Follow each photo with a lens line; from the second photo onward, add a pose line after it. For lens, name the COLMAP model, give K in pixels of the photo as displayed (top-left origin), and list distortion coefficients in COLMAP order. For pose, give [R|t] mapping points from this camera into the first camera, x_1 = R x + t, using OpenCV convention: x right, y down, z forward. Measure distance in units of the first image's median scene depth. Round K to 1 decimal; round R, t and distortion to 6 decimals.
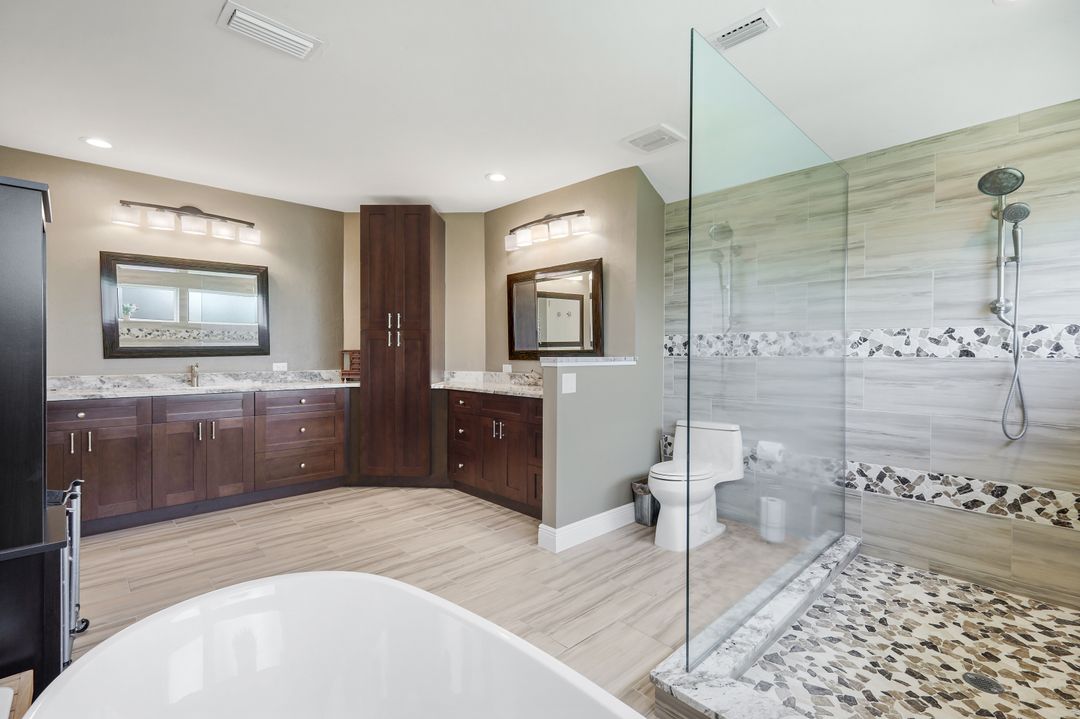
lens RADIAL K [[466.0, 0, 539.0], [0, 466.0, 358.8], [0, 0, 1]] dist [0.000591, 0.000003]
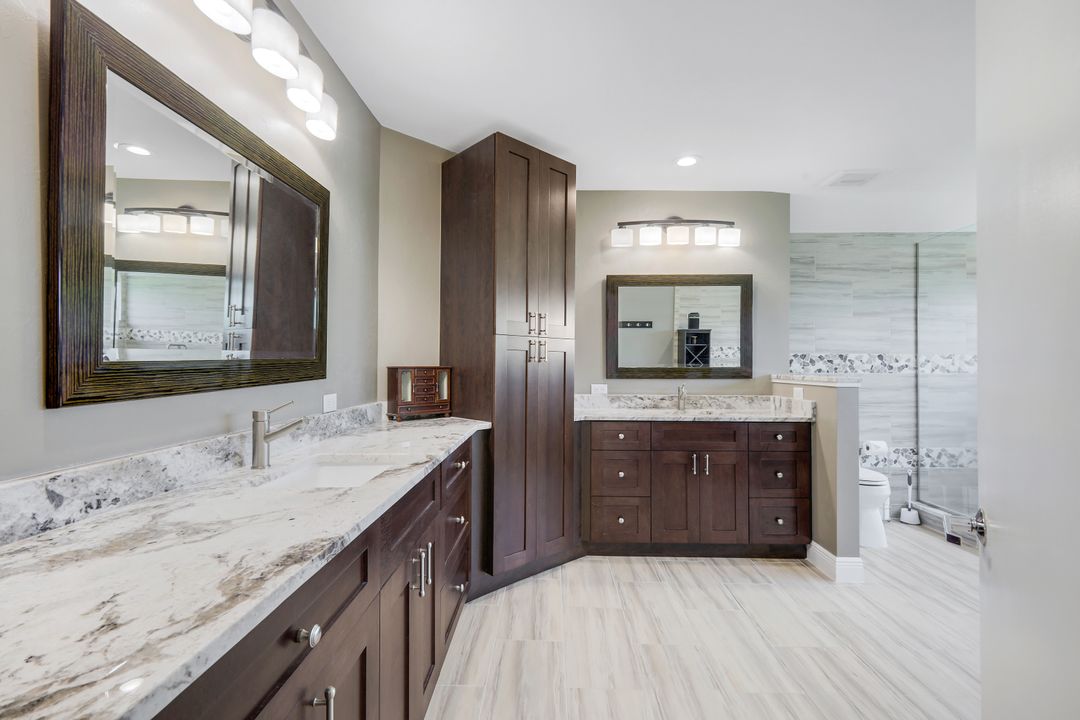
lens RADIAL K [[466.0, 0, 539.7], [0, 466.0, 359.7], [0, 0, 1]] dist [0.000591, 0.000003]
pose [[0.721847, 0.009961, 0.691981, -0.959090], [0.006716, 0.999748, -0.021397, -0.019303], [-0.692020, 0.020093, 0.721599, 0.659594]]
